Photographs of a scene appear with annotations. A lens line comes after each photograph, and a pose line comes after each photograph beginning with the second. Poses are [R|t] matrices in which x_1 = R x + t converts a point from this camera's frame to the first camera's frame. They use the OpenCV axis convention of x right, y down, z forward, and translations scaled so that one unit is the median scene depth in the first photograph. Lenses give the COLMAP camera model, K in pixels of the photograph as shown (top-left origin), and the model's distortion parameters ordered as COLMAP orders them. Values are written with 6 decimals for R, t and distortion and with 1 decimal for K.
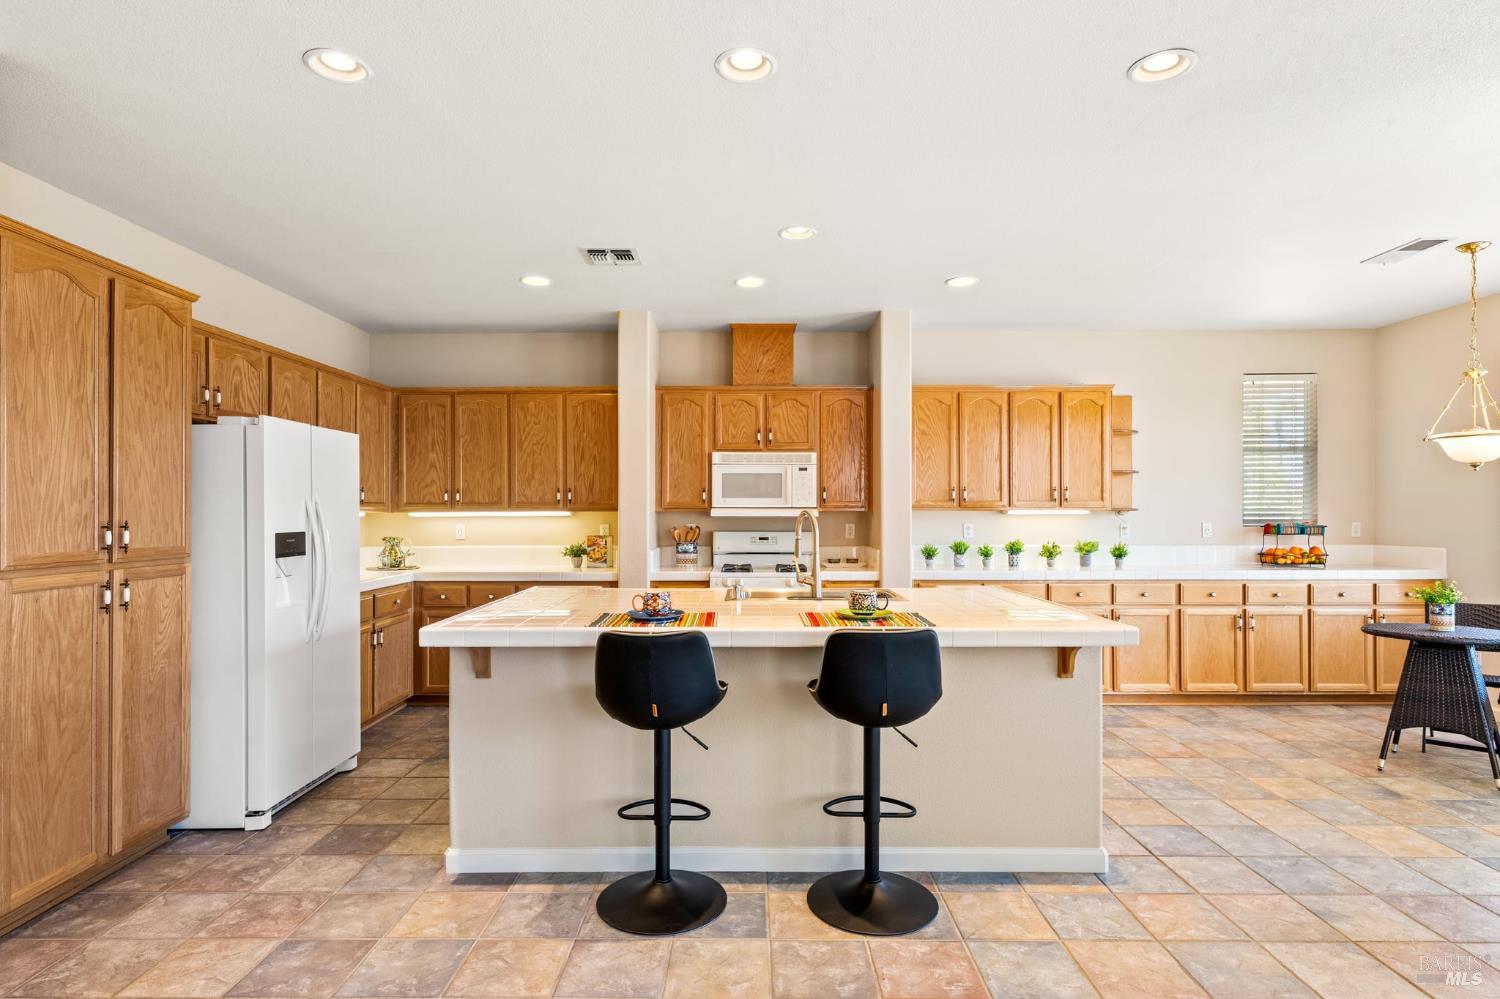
lens RADIAL K [[788.1, 0, 748.5], [0, 788.1, 509.4], [0, 0, 1]] dist [0.007306, -0.000891]
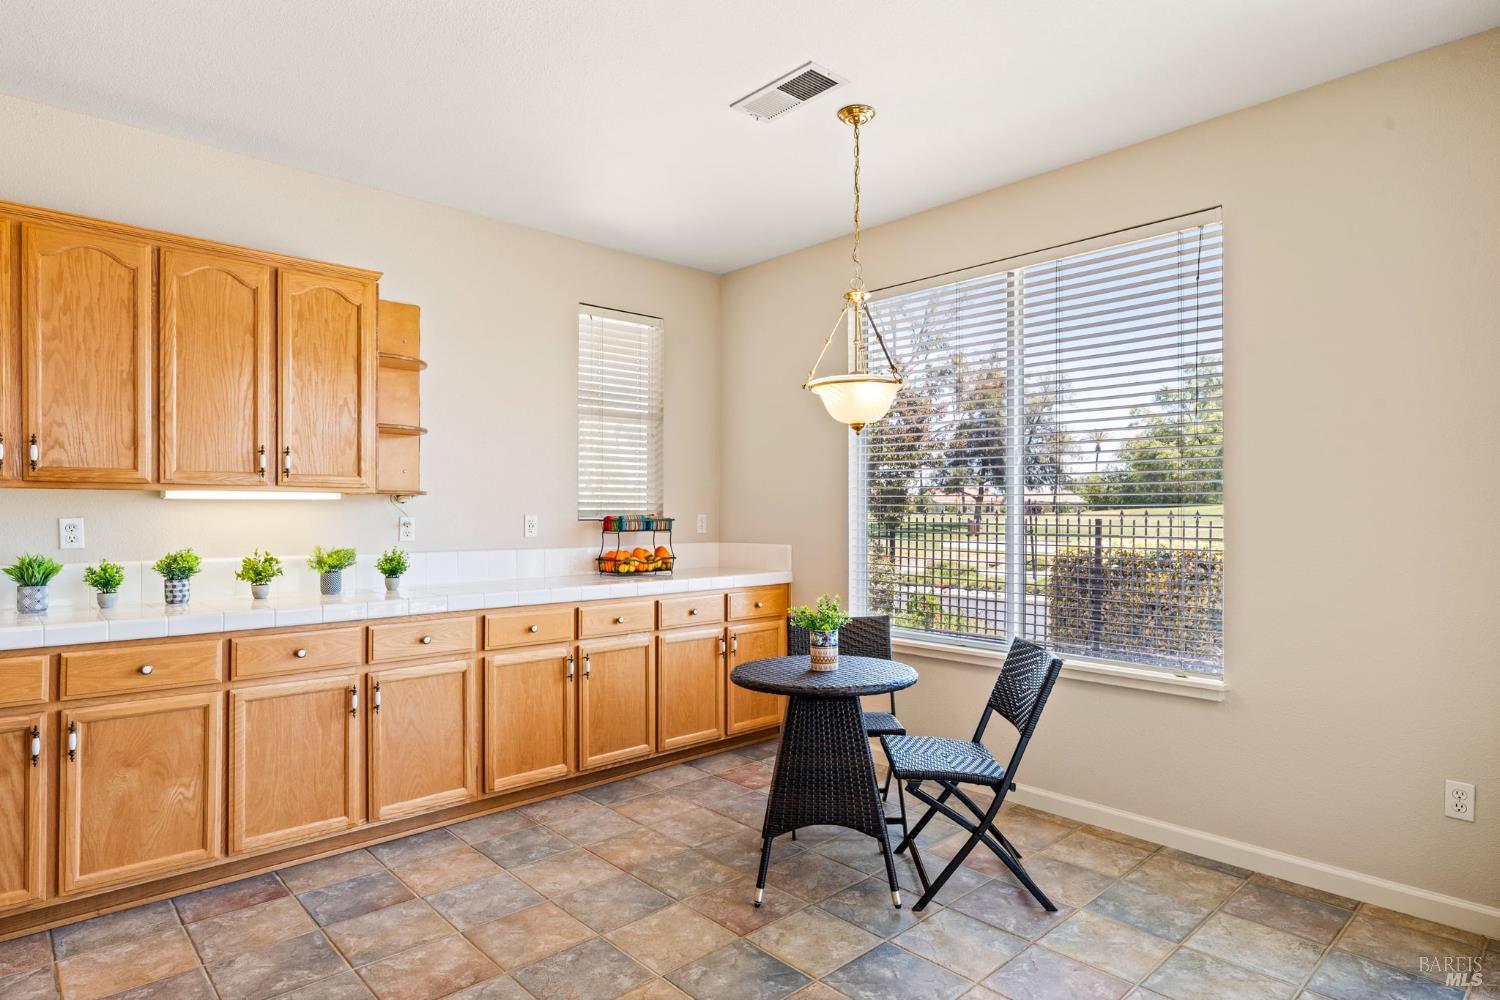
lens RADIAL K [[846.4, 0, 750.0], [0, 846.4, 506.4], [0, 0, 1]] dist [-0.003856, -0.001791]
pose [[0.734581, 0.004890, 0.678503, 0.257079], [-0.001668, 0.999984, -0.005402, 0.014092], [-0.678518, 0.002836, 0.734578, 0.388205]]
